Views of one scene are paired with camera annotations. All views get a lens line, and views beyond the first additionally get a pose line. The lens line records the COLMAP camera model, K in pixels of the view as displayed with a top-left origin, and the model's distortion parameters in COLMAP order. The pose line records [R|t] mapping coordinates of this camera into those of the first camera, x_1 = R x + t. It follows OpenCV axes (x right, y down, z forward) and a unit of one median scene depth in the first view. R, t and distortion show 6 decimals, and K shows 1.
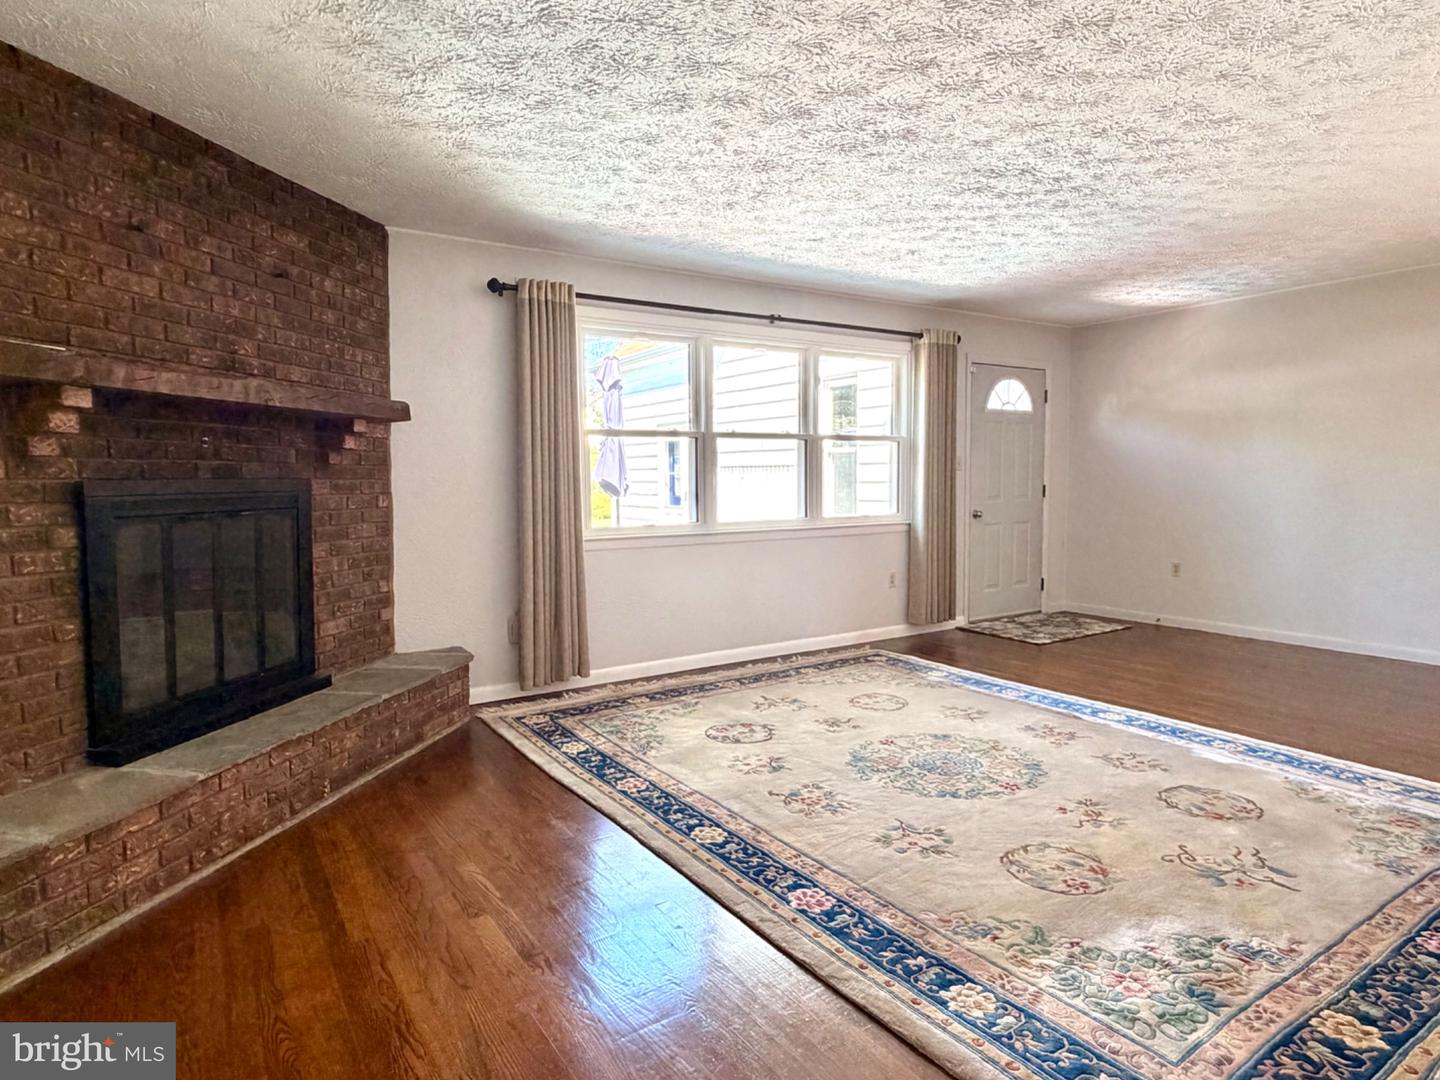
lens RADIAL K [[839.0, 0, 718.6], [0, 839.0, 538.1], [0, 0, 1]] dist [0.012335, 0.000799]
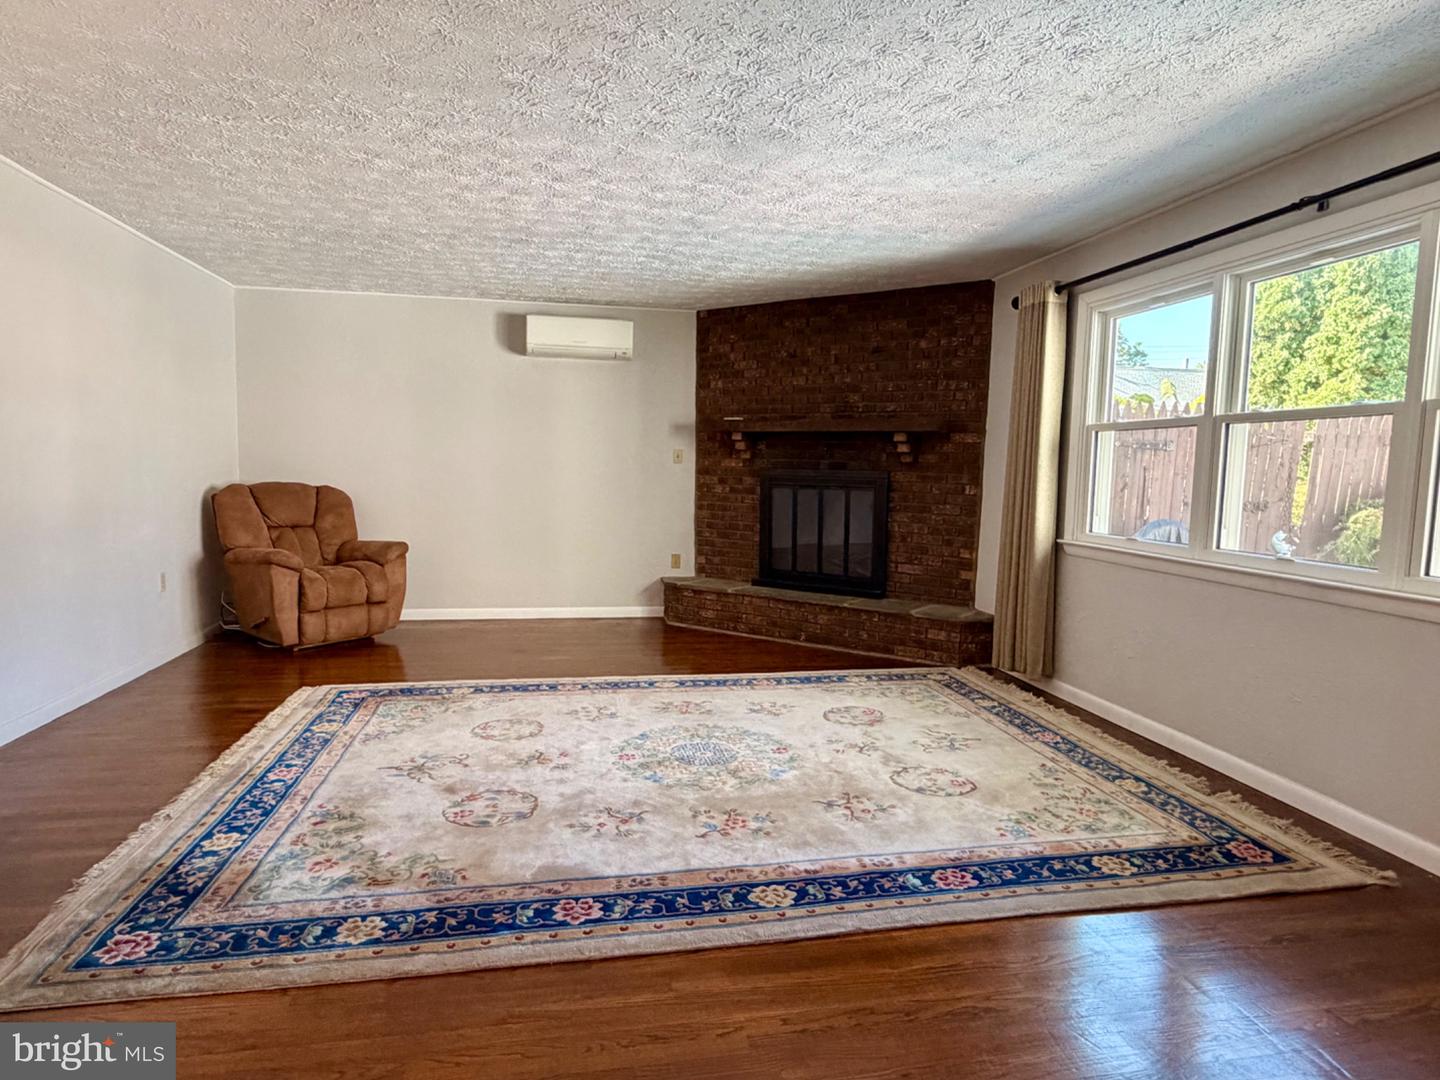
lens RADIAL K [[839.0, 0, 722.3], [0, 839.0, 540.6], [0, 0, 1]] dist [0.012335, 0.000799]
pose [[-0.382870, 0.083087, -0.920058, 1.069575], [-0.086894, 0.988292, 0.125409, -0.106223], [0.919706, 0.127963, -0.371168, 1.243885]]
